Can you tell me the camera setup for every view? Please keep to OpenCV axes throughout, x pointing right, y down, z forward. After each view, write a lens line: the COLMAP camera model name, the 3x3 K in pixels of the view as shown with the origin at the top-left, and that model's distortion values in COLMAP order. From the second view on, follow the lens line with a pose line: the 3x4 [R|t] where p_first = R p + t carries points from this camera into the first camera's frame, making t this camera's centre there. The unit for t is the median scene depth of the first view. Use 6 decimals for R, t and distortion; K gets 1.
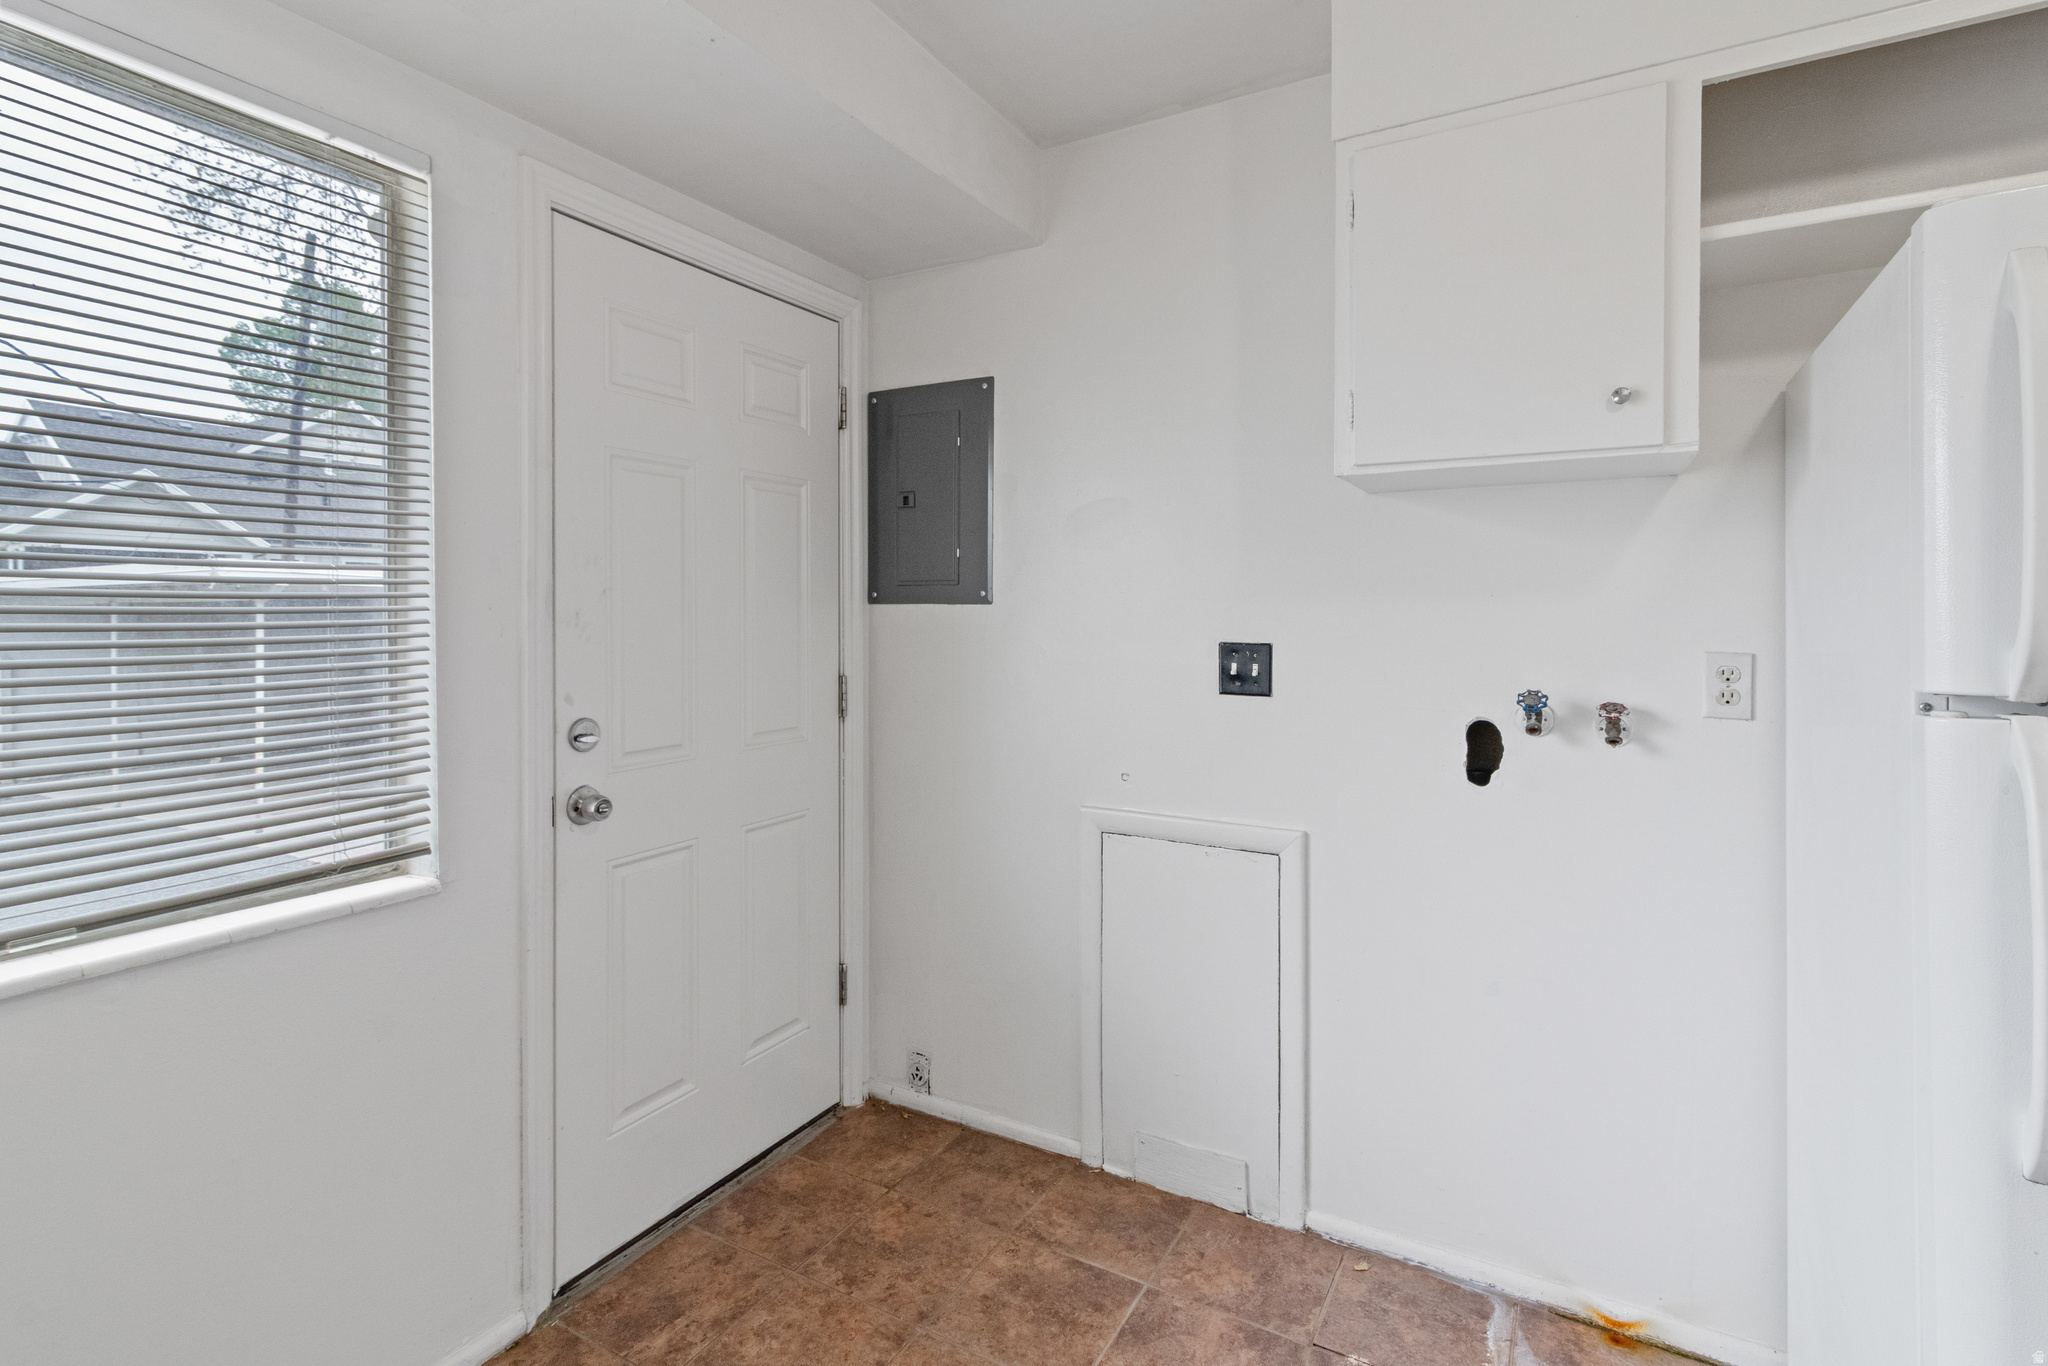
lens RADIAL K [[965.8, 0, 1023.7], [0, 965.8, 613.1], [0, 0, 1]] dist [0.003051, 0.000797]
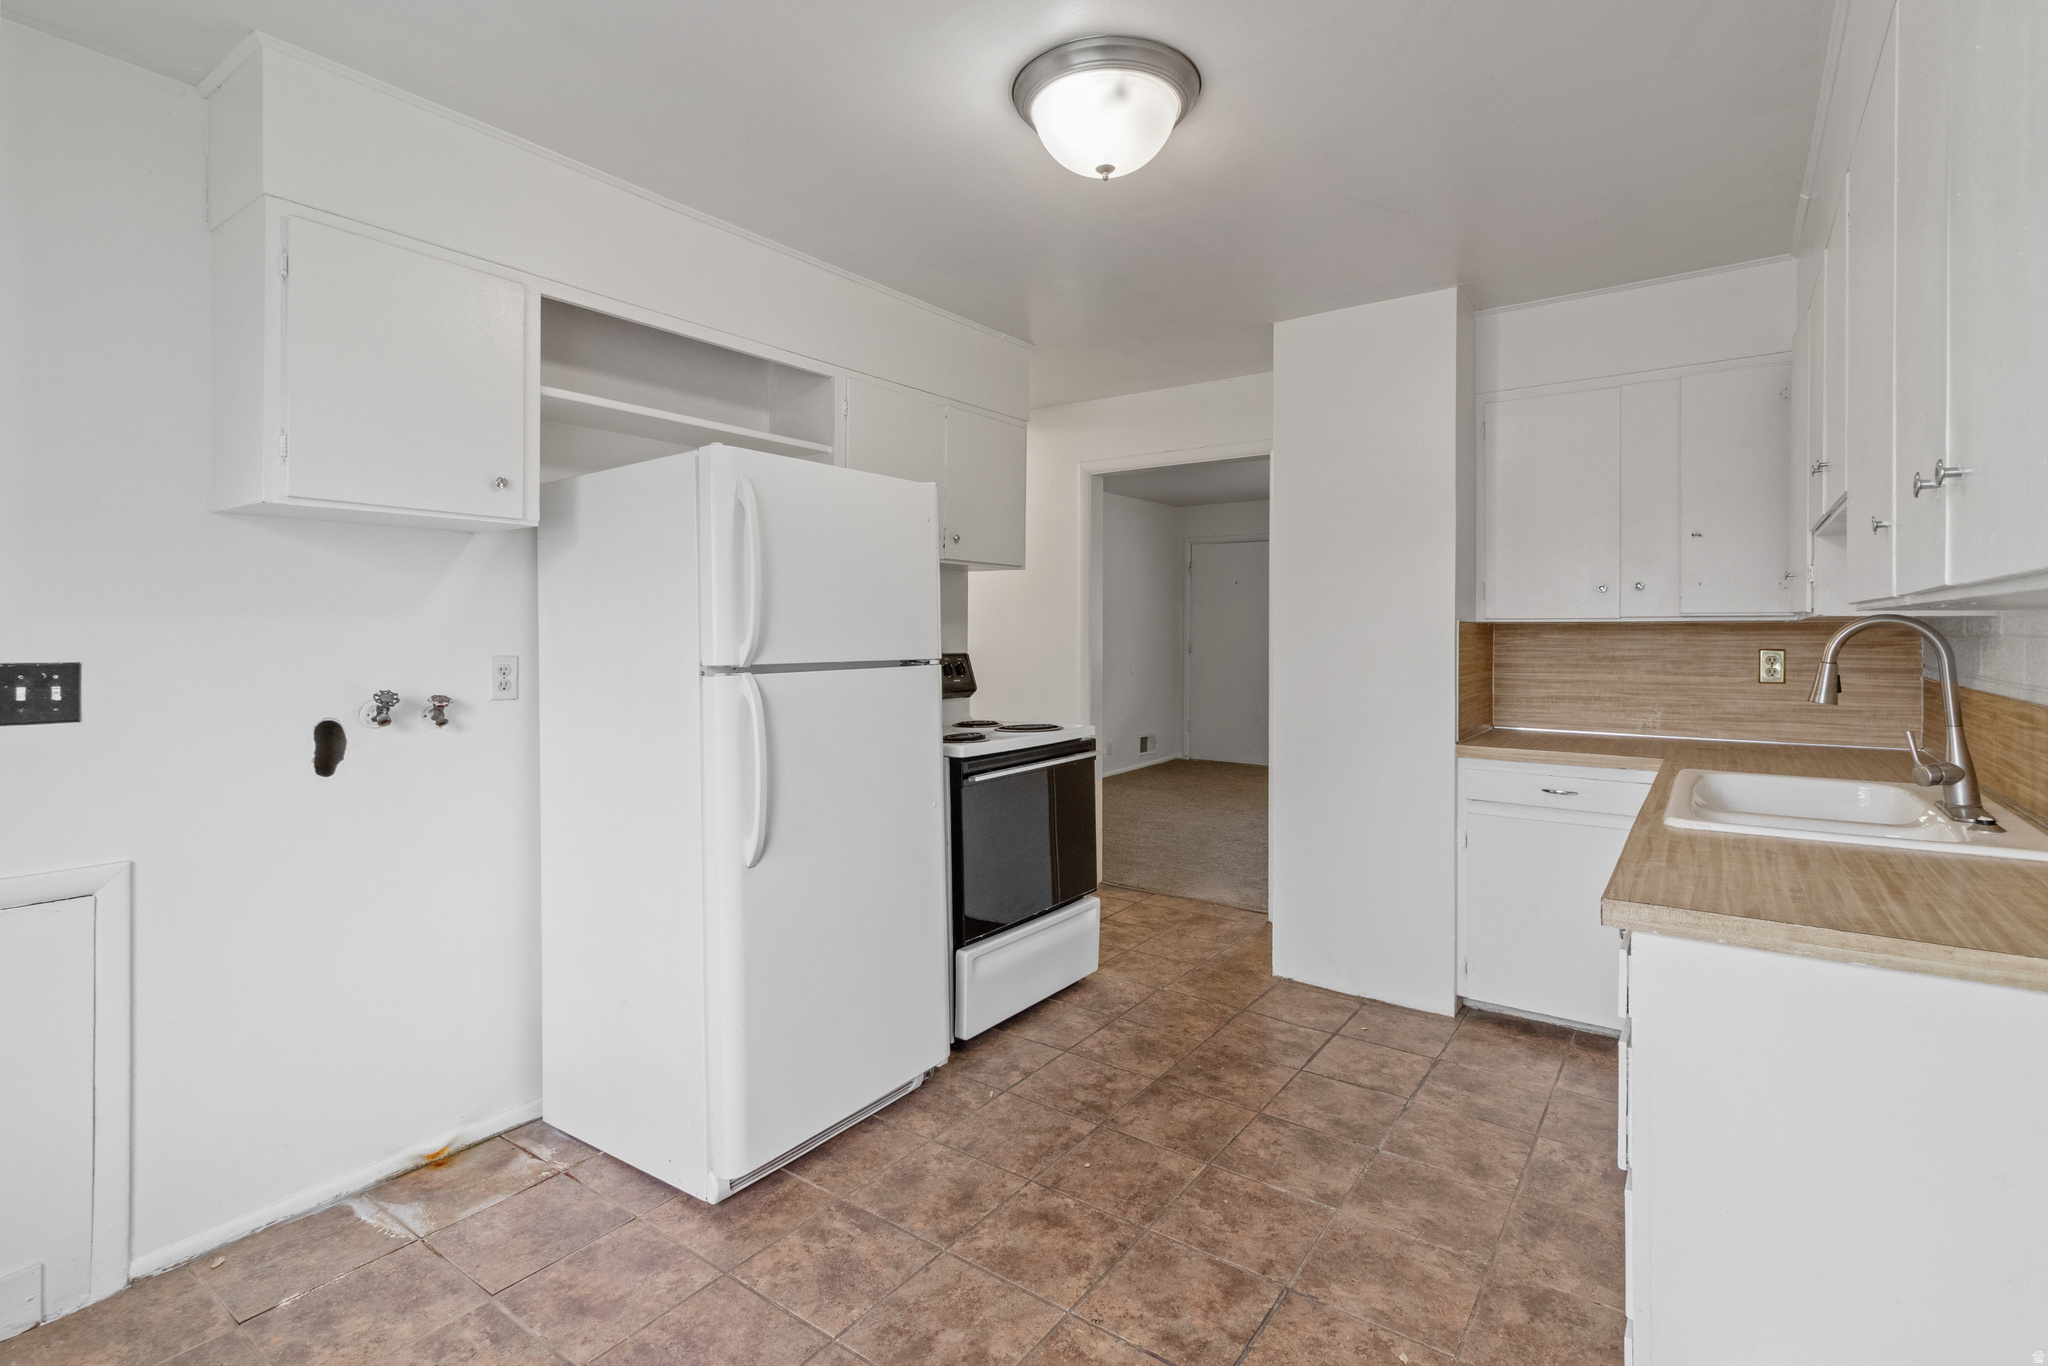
lens RADIAL K [[965.8, 0, 1023.7], [0, 965.8, 613.1], [0, 0, 1]] dist [0.003051, 0.000797]
pose [[0.109686, 0.017282, 0.993816, -0.650795], [-0.002529, 0.999850, -0.017108, -0.001395], [-0.993963, -0.000637, 0.109713, 0.036121]]
